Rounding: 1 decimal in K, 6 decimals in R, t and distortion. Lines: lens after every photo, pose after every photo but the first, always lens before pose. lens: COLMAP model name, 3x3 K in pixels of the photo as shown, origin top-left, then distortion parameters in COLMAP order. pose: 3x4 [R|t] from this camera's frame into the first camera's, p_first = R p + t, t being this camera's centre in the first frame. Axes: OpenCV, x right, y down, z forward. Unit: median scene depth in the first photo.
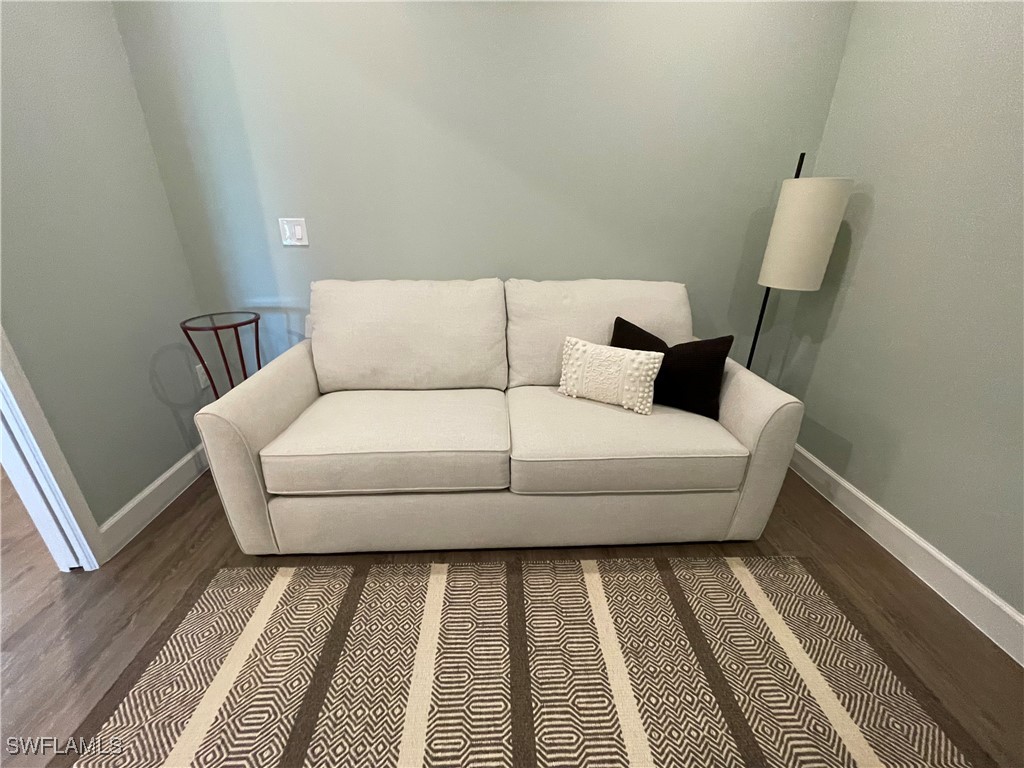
lens RADIAL K [[411.1, 0, 512.6], [0, 411.1, 385.2], [0, 0, 1]] dist [-0.003067, 0.000957]
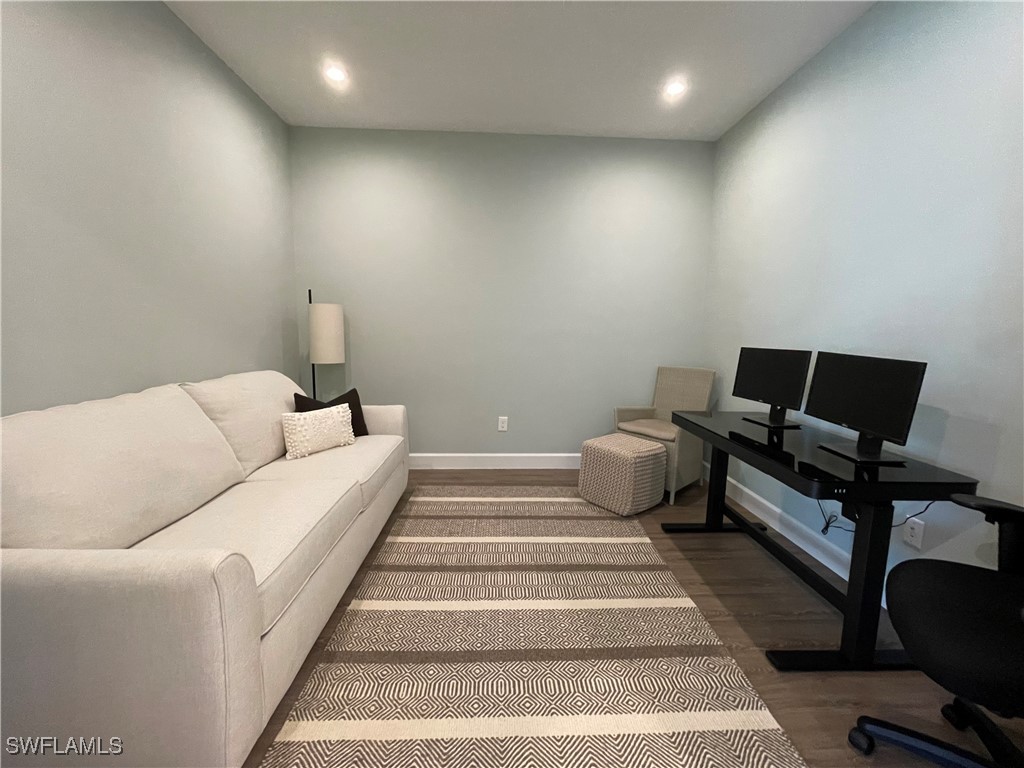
lens RADIAL K [[411.1, 0, 510.5], [0, 411.1, 381.9], [0, 0, 1]] dist [-0.003067, 0.000957]
pose [[0.023576, -0.137988, 0.990153, -1.277477], [0.377964, 0.918147, 0.118954, -0.112188], [-0.925520, 0.371438, 0.073801, 0.276017]]
